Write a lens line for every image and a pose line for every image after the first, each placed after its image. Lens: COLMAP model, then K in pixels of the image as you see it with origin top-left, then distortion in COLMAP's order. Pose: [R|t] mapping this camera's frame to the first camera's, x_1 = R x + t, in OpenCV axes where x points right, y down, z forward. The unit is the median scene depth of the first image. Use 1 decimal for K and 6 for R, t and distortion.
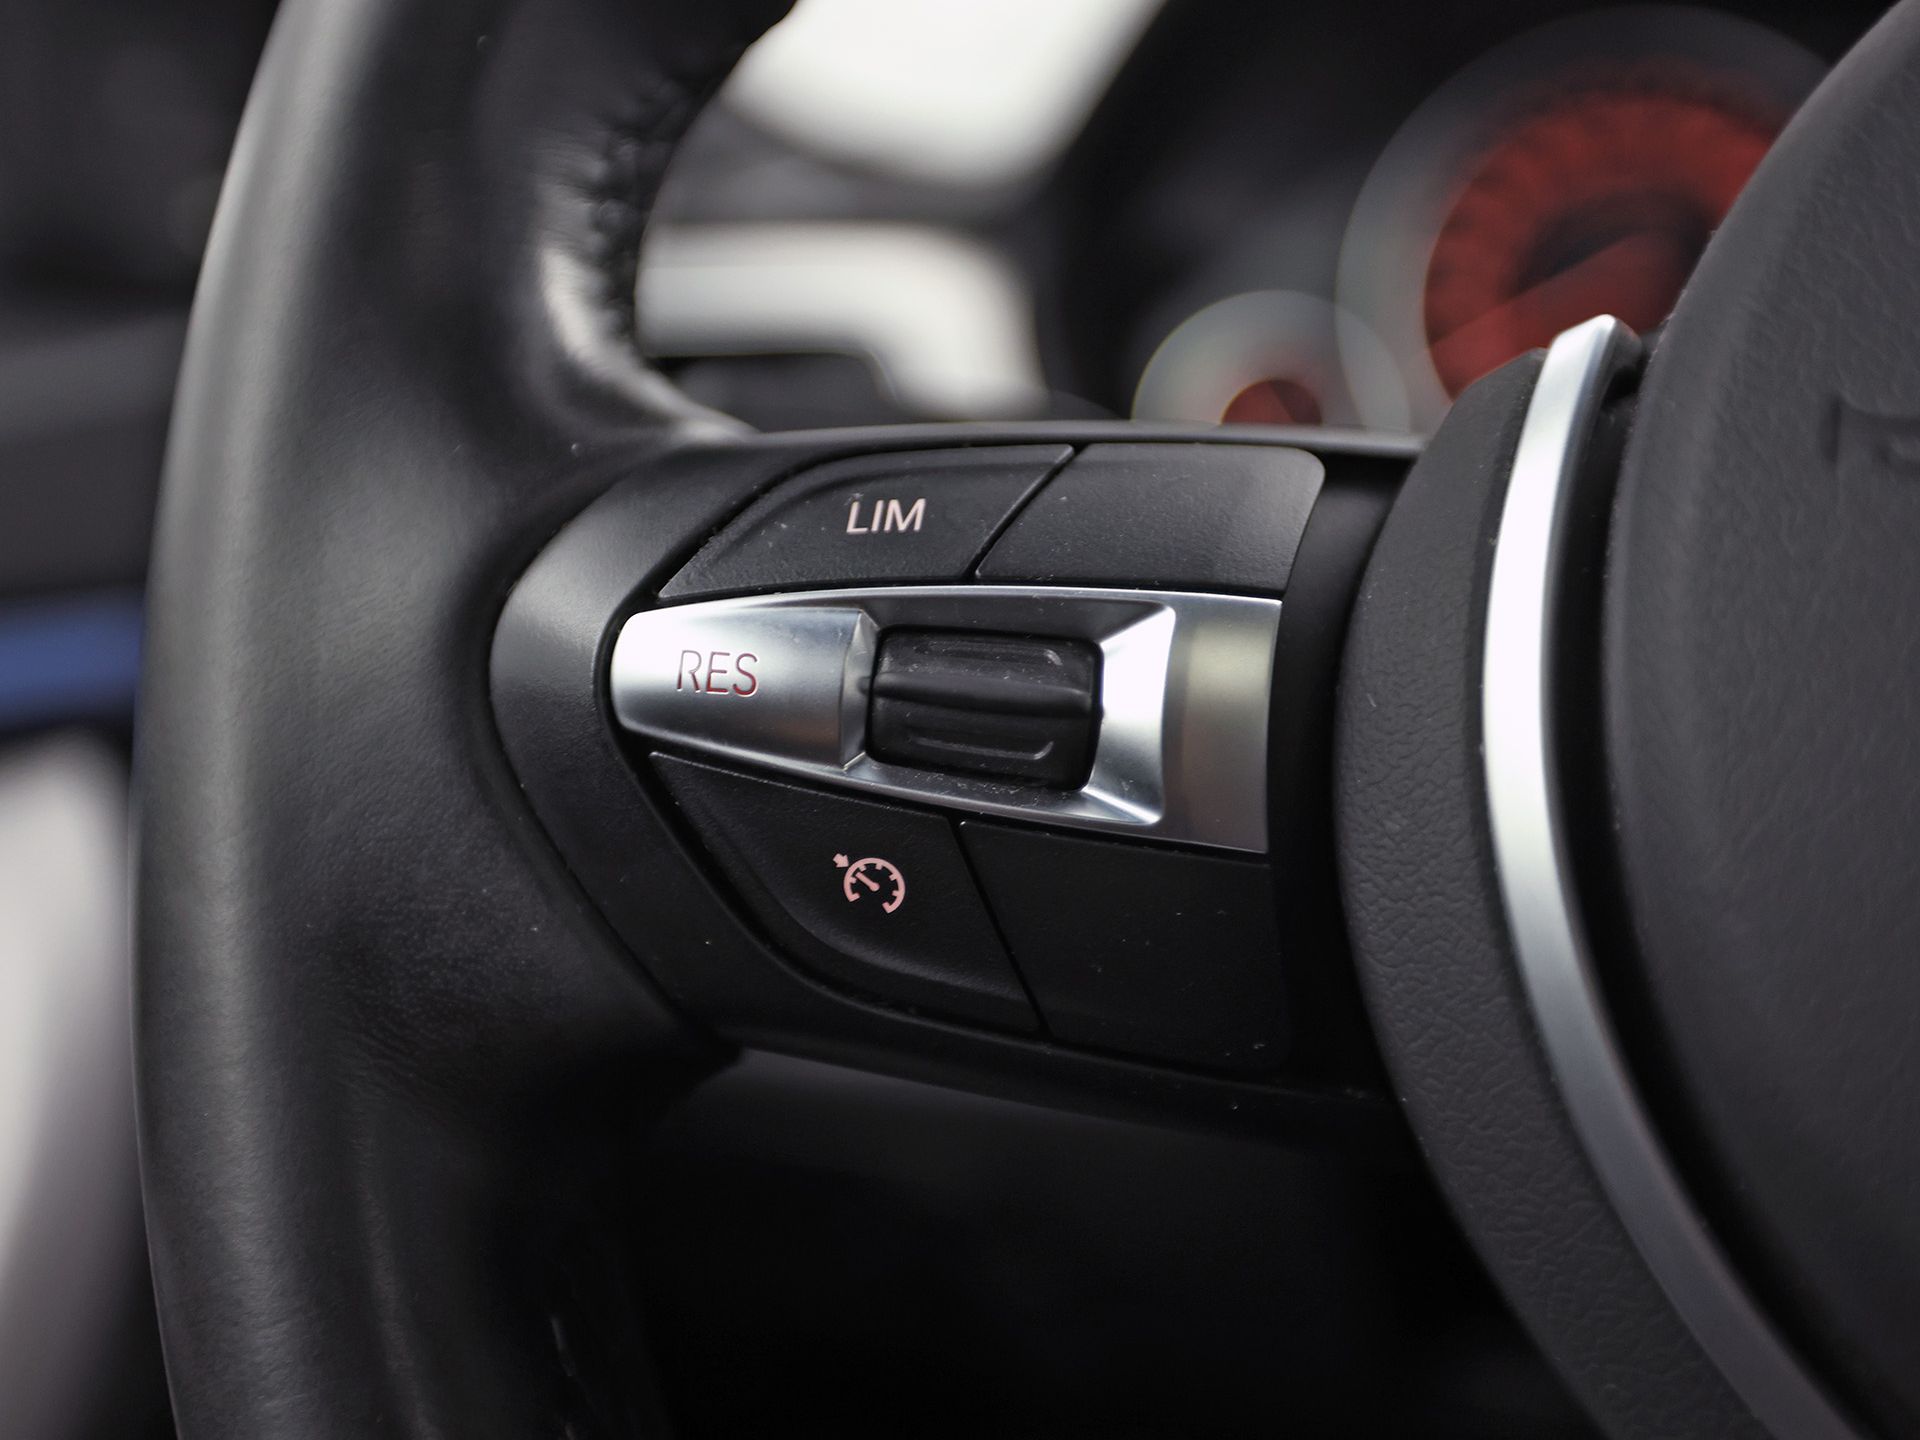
lens RADIAL K [[2022.9, 0, 954.4], [0, 2022.9, 717.2], [0, 0, 1]] dist [0.052327, 0.000000]
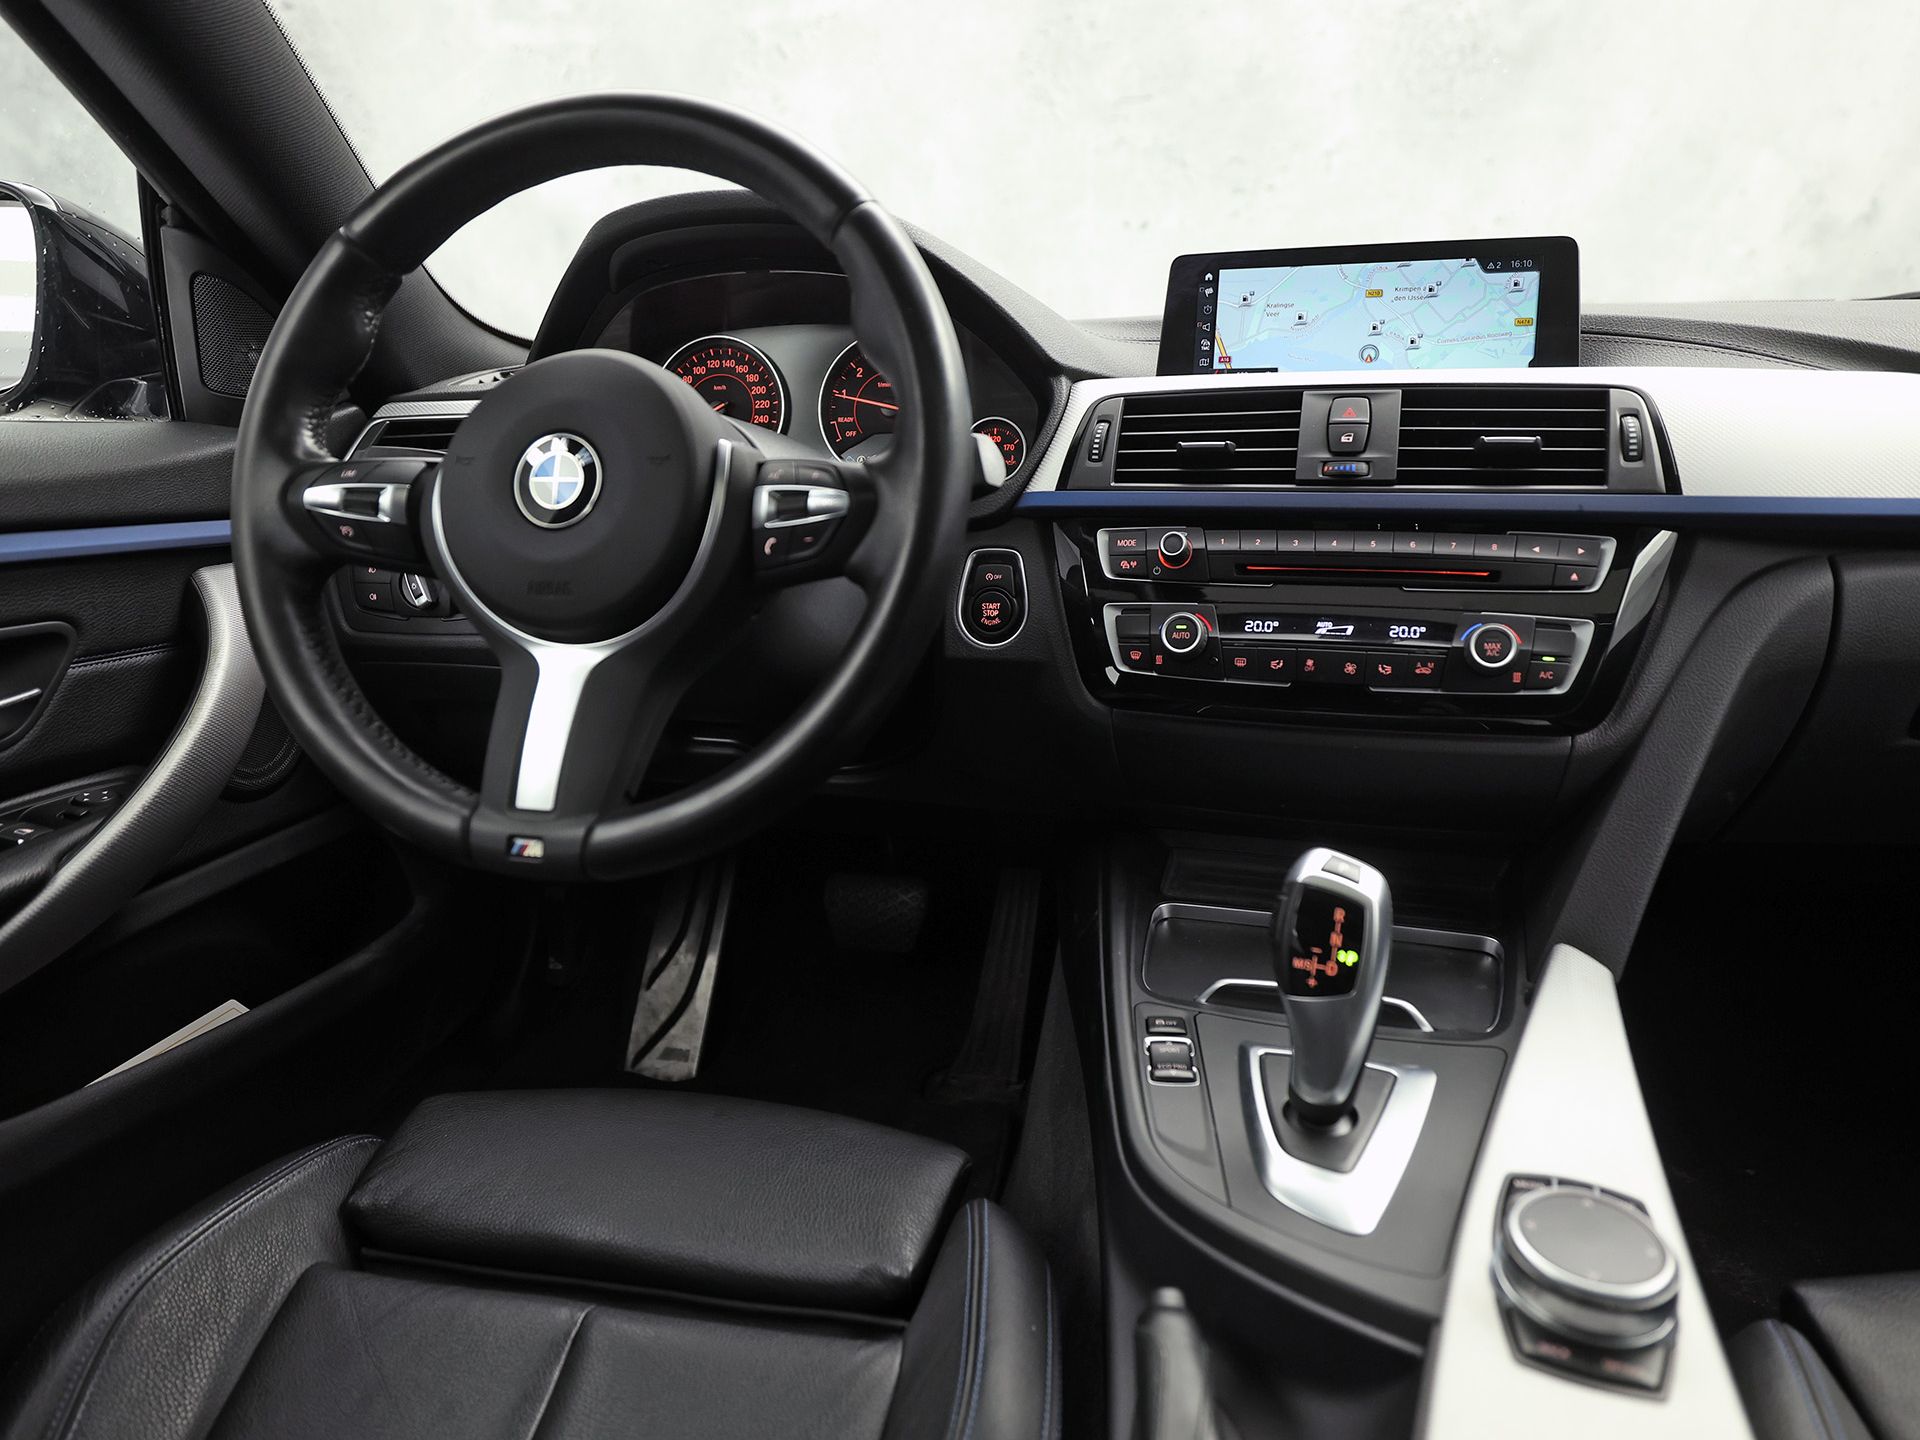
lens RADIAL K [[1220.0, 0, 966.7], [0, 1220.0, 708.8], [0, 0, 1]] dist [-0.028030, 0.029133]
pose [[0.997235, -0.033013, 0.066572, 1.637864], [0.027657, 0.996424, 0.079843, 0.388650], [-0.068970, -0.077781, 0.994582, -2.993770]]
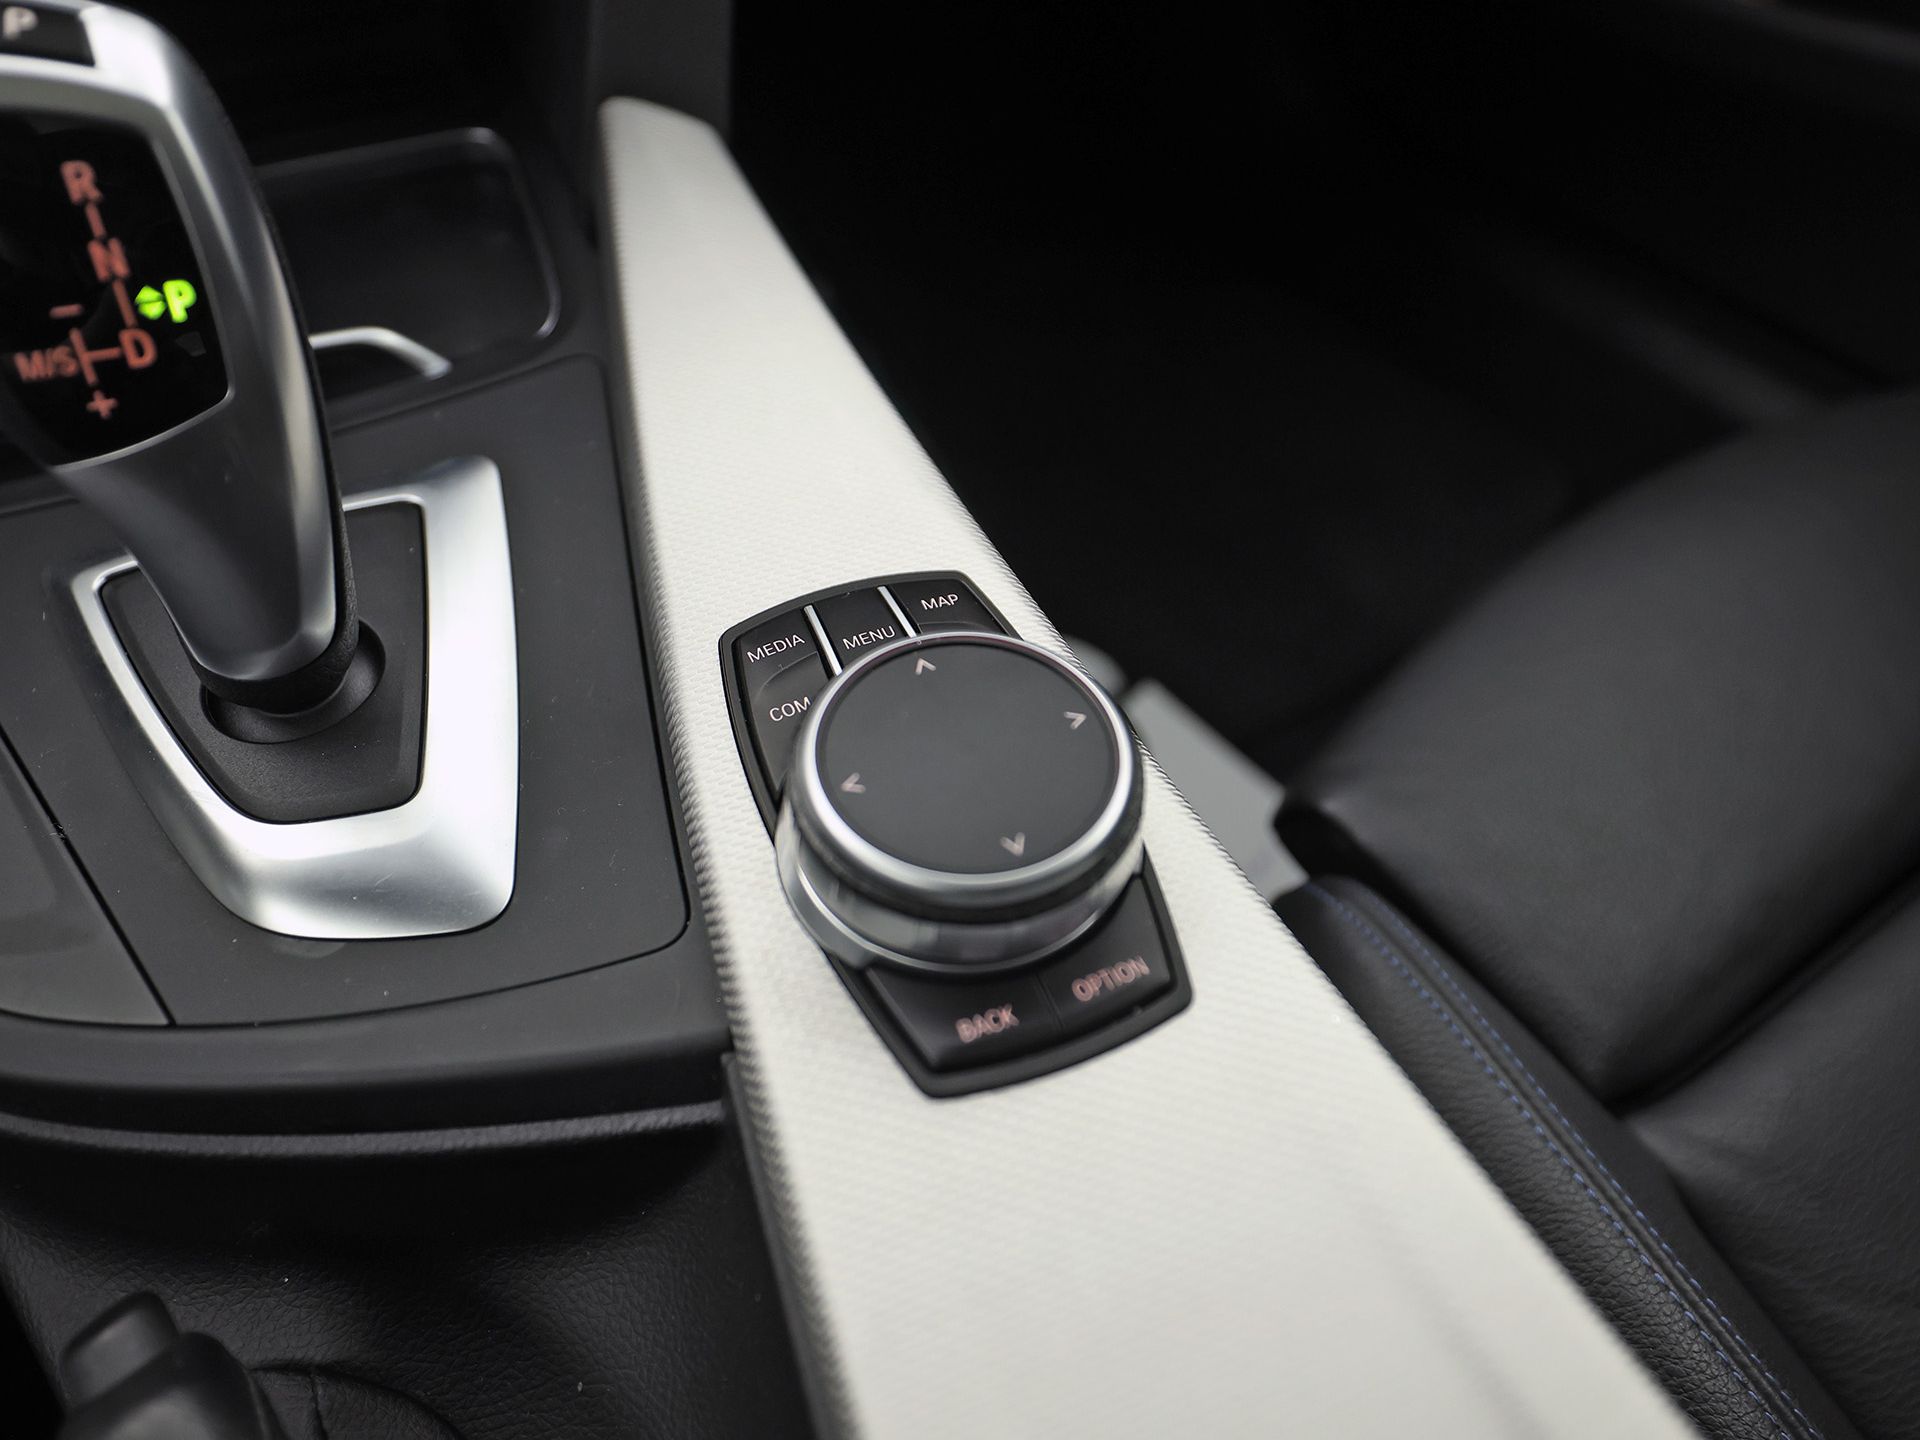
lens RADIAL K [[1392.9, 0, 948.5], [0, 1392.9, 708.6], [0, 0, 1]] dist [0.000193, 0.012700]
pose [[0.650419, -0.547206, 0.526802, 2.491909], [0.123029, 0.760284, 0.637833, 0.929656], [-0.749546, -0.350047, 0.561825, -1.150858]]
